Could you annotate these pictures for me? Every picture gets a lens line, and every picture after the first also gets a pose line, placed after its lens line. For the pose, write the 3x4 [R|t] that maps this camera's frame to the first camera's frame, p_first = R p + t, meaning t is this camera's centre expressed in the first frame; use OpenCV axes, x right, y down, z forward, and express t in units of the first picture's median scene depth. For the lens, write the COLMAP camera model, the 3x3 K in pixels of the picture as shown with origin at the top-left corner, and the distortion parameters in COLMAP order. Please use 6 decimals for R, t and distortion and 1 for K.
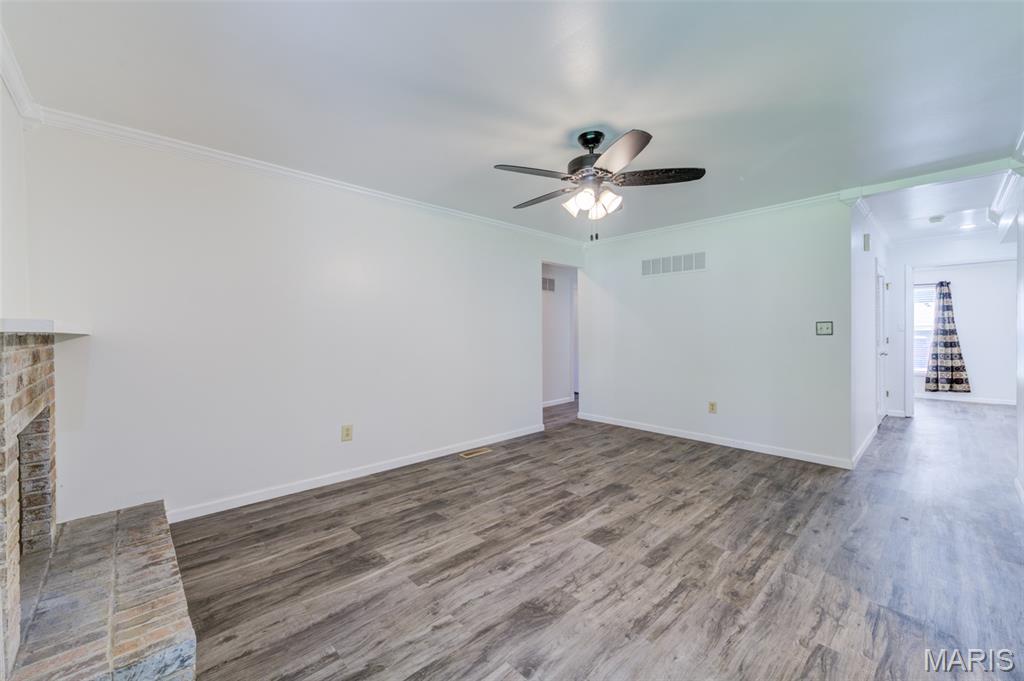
lens RADIAL K [[402.2, 0, 517.1], [0, 402.2, 336.5], [0, 0, 1]] dist [0.002424, 0.000157]
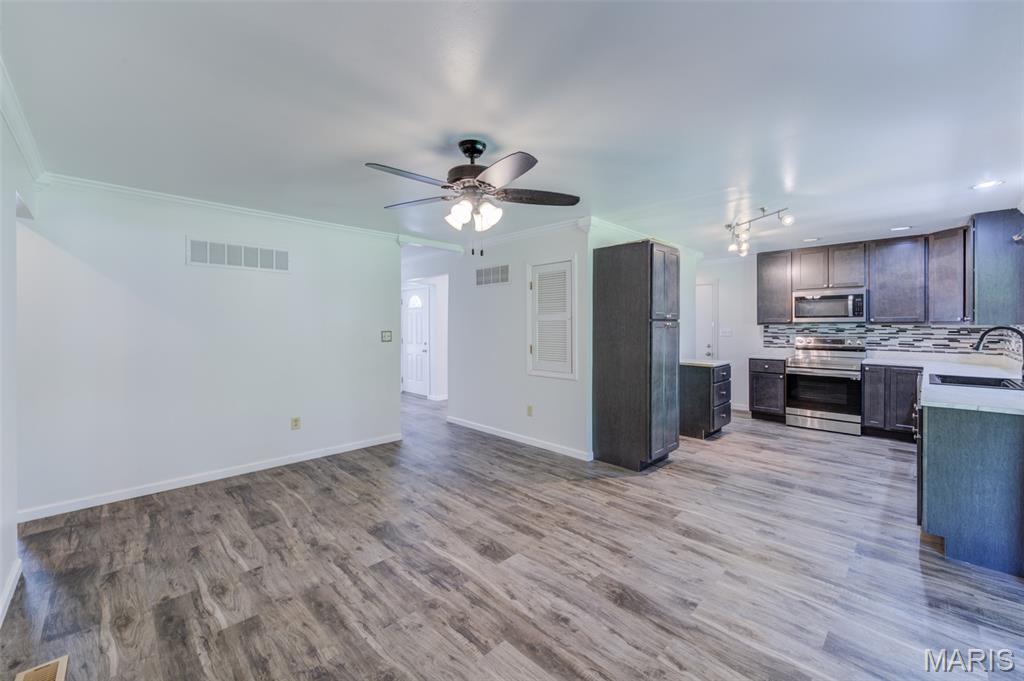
lens RADIAL K [[401.3, 0, 506.7], [0, 401.3, 329.7], [0, 0, 1]] dist [0.007480, -0.002734]
pose [[0.002112, -0.005759, 0.999981, -0.714998], [0.010414, 0.999929, 0.005736, -0.061292], [-0.999944, 0.010401, 0.002171, 0.862439]]
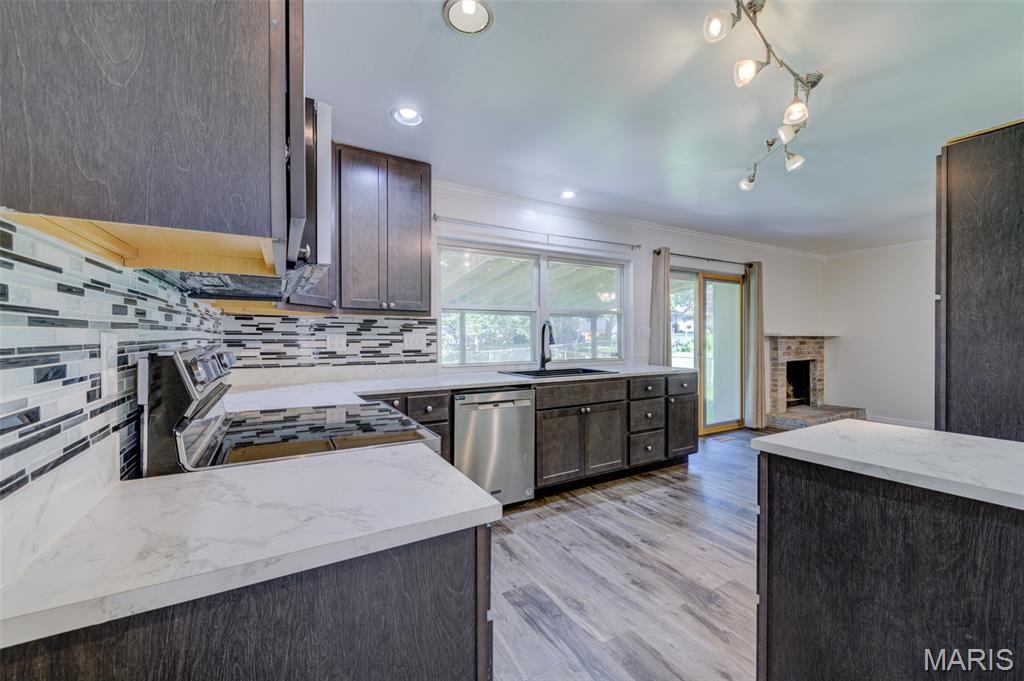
lens RADIAL K [[409.4, 0, 513.9], [0, 409.4, 338.8], [0, 0, 1]] dist [0.021276, -0.000214]
pose [[-0.247231, 0.010414, -0.968901, 1.729042], [-0.003143, 0.999928, 0.011549, -0.005682], [0.968951, 0.005901, -0.247181, -0.333762]]
